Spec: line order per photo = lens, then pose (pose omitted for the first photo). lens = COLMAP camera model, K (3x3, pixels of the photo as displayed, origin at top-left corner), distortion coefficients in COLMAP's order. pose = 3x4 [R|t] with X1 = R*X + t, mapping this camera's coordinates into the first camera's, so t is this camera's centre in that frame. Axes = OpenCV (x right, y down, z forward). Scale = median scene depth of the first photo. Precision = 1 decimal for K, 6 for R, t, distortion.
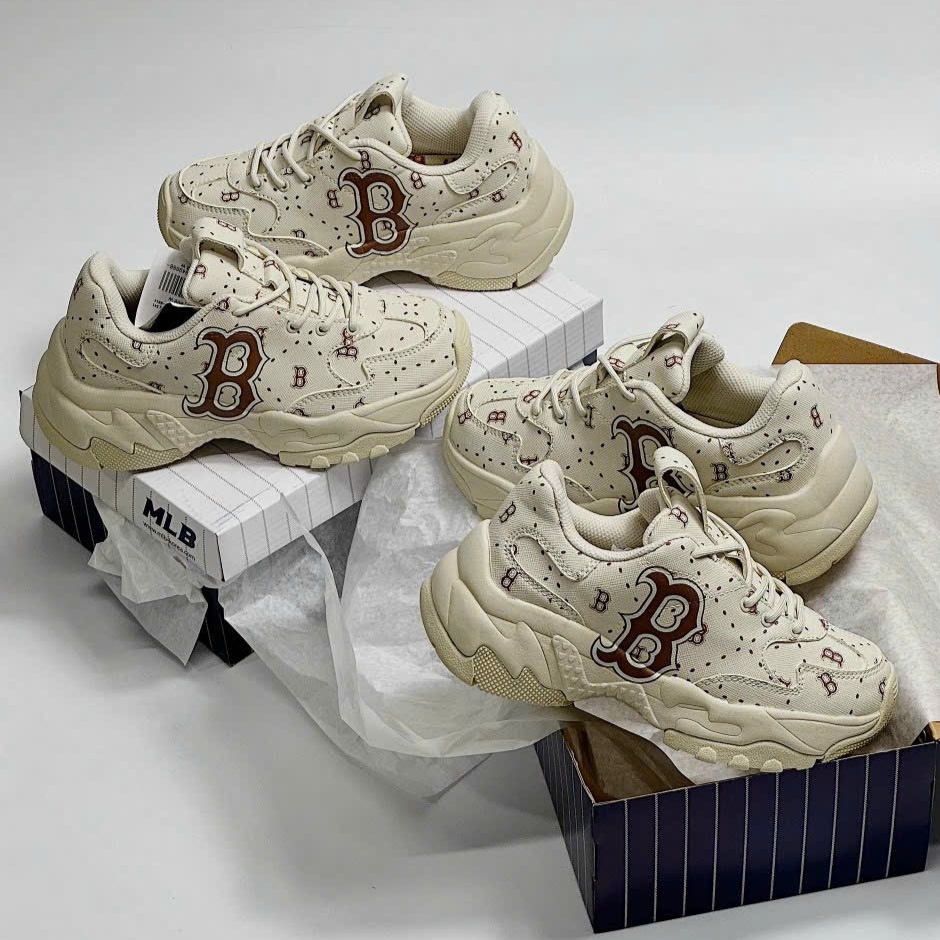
lens RADIAL K [[2806.5, 0, 440.9], [0, 2806.5, 469.0], [0, 0, 1]] dist [-0.663718, 14.228608]
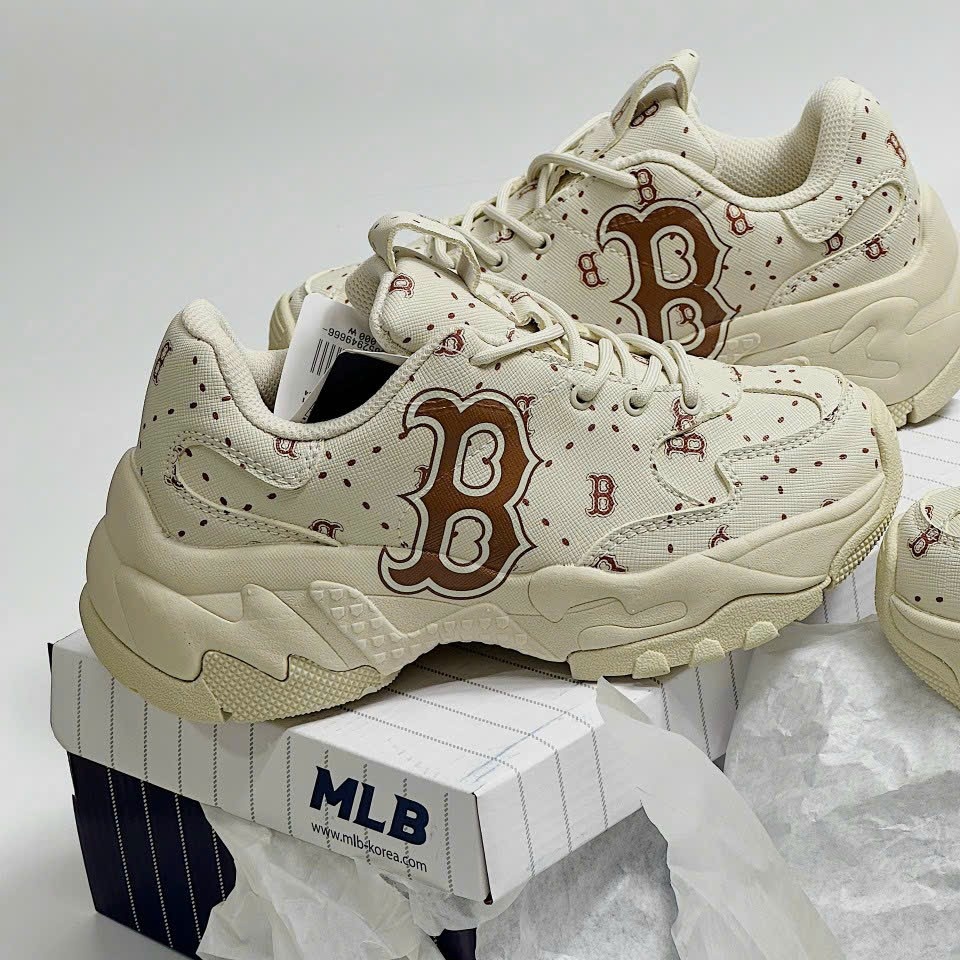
lens RADIAL K [[2866.2, 0, 450.3], [0, 2866.2, 479.0], [0, 0, 1]] dist [-0.663718, 14.228608]
pose [[0.995818, -0.082682, 0.038854, -0.098213], [0.090493, 0.951079, -0.295398, 0.117769], [-0.012529, 0.297678, 0.954584, 0.491119]]
